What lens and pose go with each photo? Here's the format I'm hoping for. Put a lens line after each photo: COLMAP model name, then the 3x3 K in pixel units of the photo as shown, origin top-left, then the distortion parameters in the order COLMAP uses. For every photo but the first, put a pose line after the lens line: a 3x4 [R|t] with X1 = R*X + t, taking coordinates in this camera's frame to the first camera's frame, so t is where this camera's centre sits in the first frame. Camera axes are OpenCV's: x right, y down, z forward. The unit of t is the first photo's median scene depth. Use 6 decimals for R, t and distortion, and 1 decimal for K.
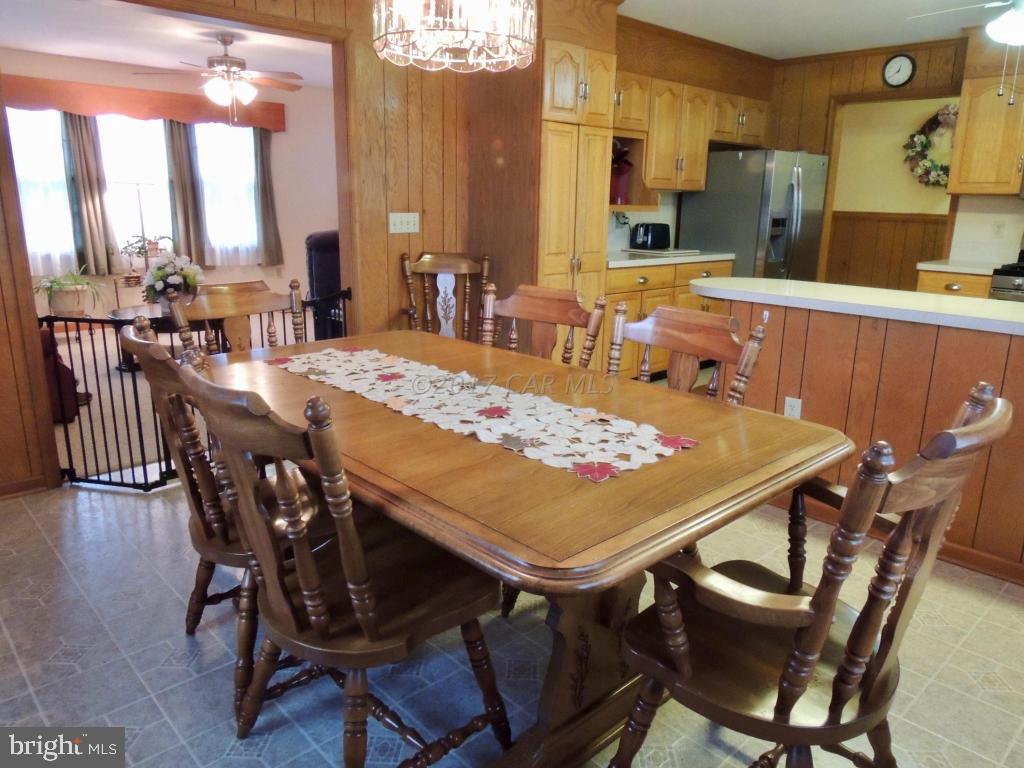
lens RADIAL K [[722.4, 0, 514.4], [0, 722.4, 380.0], [0, 0, 1]] dist [-0.007665, 0.003238]
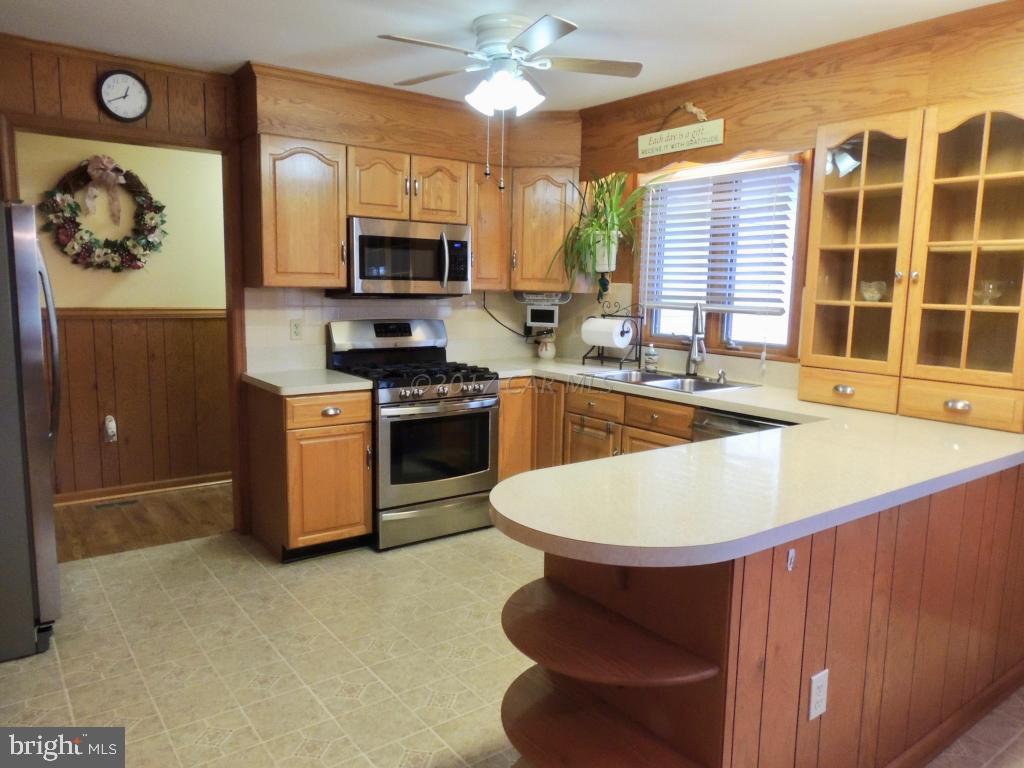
lens RADIAL K [[722.4, 0, 516.1], [0, 722.4, 382.4], [0, 0, 1]] dist [-0.007665, 0.003238]
pose [[0.113503, -0.146182, 0.982725, -0.089352], [0.224500, 0.967308, 0.117959, -0.188720], [-0.967841, 0.207233, 0.142610, 0.650104]]
